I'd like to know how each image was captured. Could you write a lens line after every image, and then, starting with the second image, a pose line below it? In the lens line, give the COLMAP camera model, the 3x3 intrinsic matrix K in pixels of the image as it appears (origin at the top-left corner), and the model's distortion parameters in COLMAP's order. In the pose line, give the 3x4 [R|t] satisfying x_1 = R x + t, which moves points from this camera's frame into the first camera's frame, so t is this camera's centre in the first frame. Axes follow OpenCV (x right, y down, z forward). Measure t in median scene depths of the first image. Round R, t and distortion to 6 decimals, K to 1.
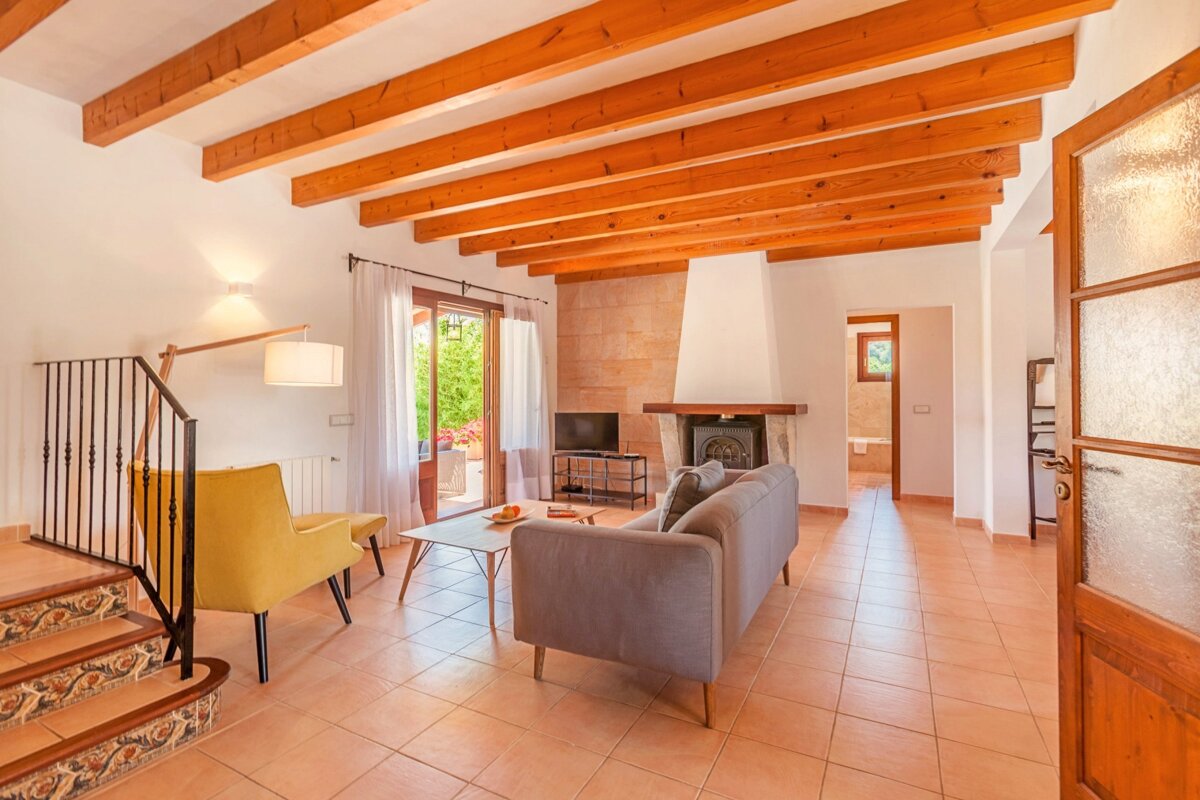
lens RADIAL K [[564.4, 0, 607.1], [0, 564.4, 400.1], [0, 0, 1]] dist [-0.003306, -0.000282]
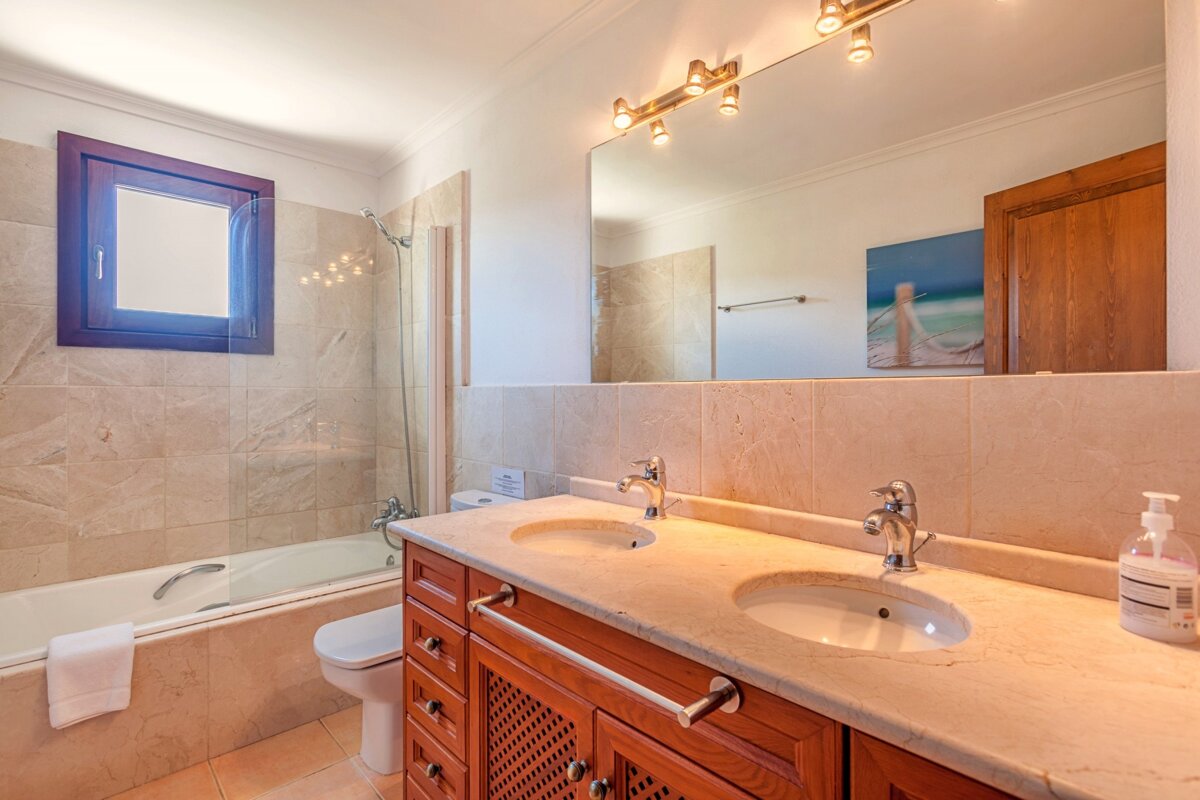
lens RADIAL K [[564.4, 0, 607.1], [0, 564.4, 400.1], [0, 0, 1]] dist [-0.003306, -0.000282]
pose [[0.334084, 0.004100, 0.942534, 0.314442], [0.002997, 0.999981, -0.005412, -0.008882], [-0.942538, 0.004633, 0.334065, 0.739870]]
